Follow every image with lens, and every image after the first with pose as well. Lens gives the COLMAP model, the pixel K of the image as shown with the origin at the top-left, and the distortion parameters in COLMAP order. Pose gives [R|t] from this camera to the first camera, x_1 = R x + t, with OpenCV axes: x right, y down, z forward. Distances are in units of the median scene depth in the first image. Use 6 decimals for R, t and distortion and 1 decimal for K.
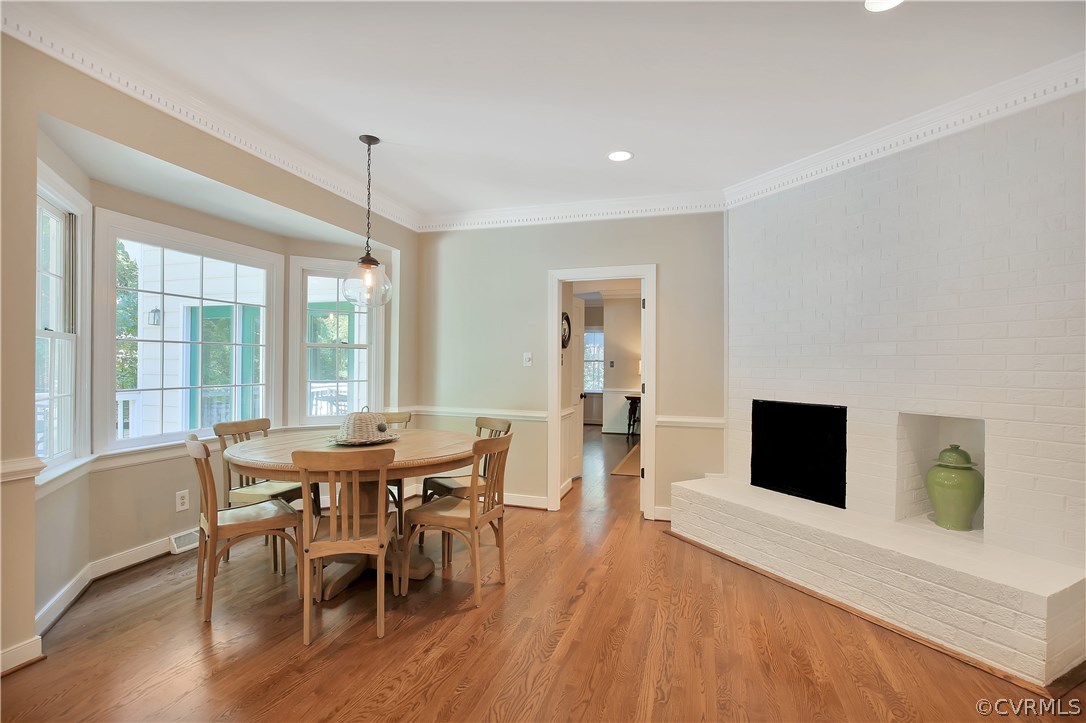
lens RADIAL K [[498.7, 0, 541.7], [0, 498.7, 362.0], [0, 0, 1]] dist [-0.006498, -0.000796]
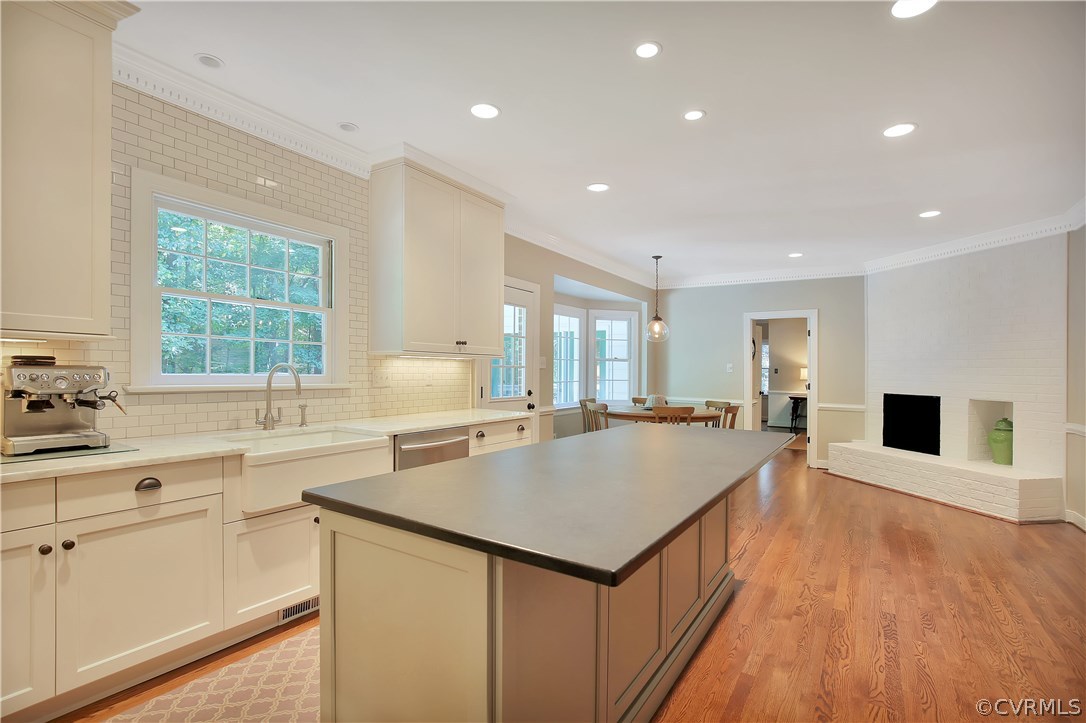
lens RADIAL K [[498.7, 0, 545.9], [0, 498.7, 363.1], [0, 0, 1]] dist [-0.006498, -0.000796]
pose [[0.964632, -0.000129, -0.263601, -0.197807], [-0.002602, 0.999947, -0.010009, -0.004708], [0.263588, 0.010341, 0.964580, -0.795968]]
